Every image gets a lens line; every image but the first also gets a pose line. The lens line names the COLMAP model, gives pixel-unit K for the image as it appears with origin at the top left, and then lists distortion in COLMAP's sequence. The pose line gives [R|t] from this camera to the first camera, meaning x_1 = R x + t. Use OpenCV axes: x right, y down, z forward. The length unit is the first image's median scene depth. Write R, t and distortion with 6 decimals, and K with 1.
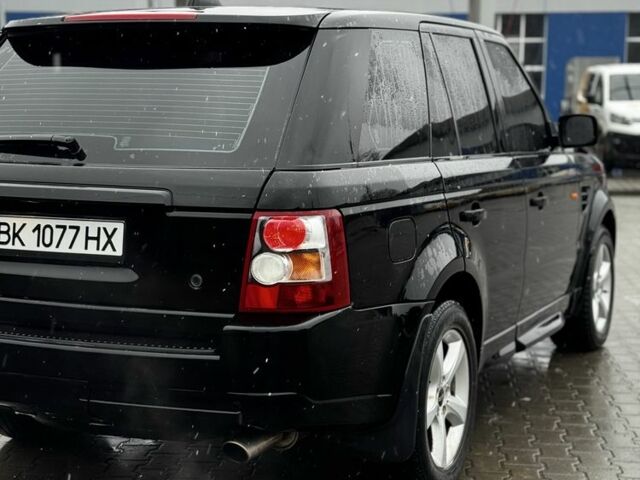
lens RADIAL K [[1373.2, 0, 320.0], [0, 1373.2, 240.0], [0, 0, 1]] dist [-0.016850, 0.131679]
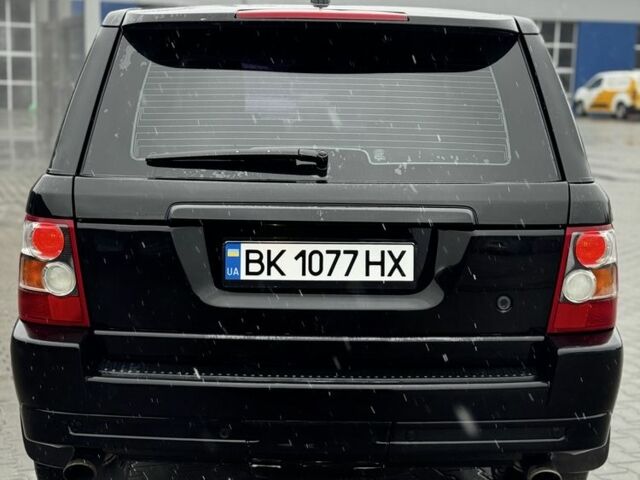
lens RADIAL K [[1325.2, 0, 320.0], [0, 1325.2, 240.0], [0, 0, 1]] dist [0.206575, -2.353940]
pose [[0.906757, -0.043518, 0.419403, -0.559438], [0.039502, 0.999053, 0.018260, -0.033628], [-0.419800, 0.000010, 0.907617, 0.221253]]
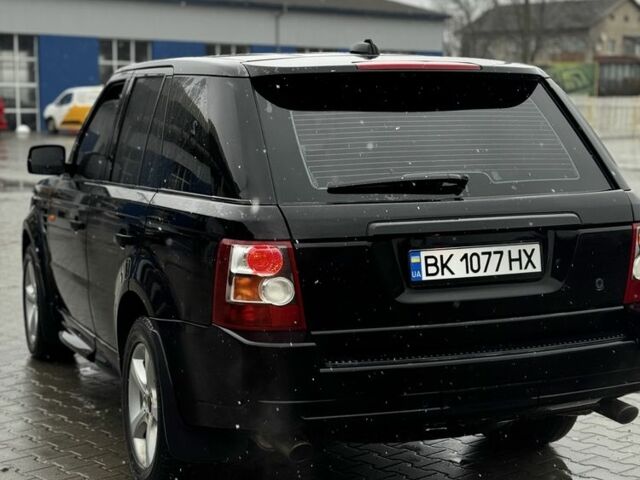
lens RADIAL K [[1373.2, 0, 320.0], [0, 1373.2, 240.0], [0, 0, 1]] dist [-0.016850, 0.131679]
pose [[0.678763, -0.089273, 0.728911, -1.113465], [0.098562, 0.994677, 0.030041, -0.068513], [-0.727713, 0.051452, 0.683949, 0.322686]]
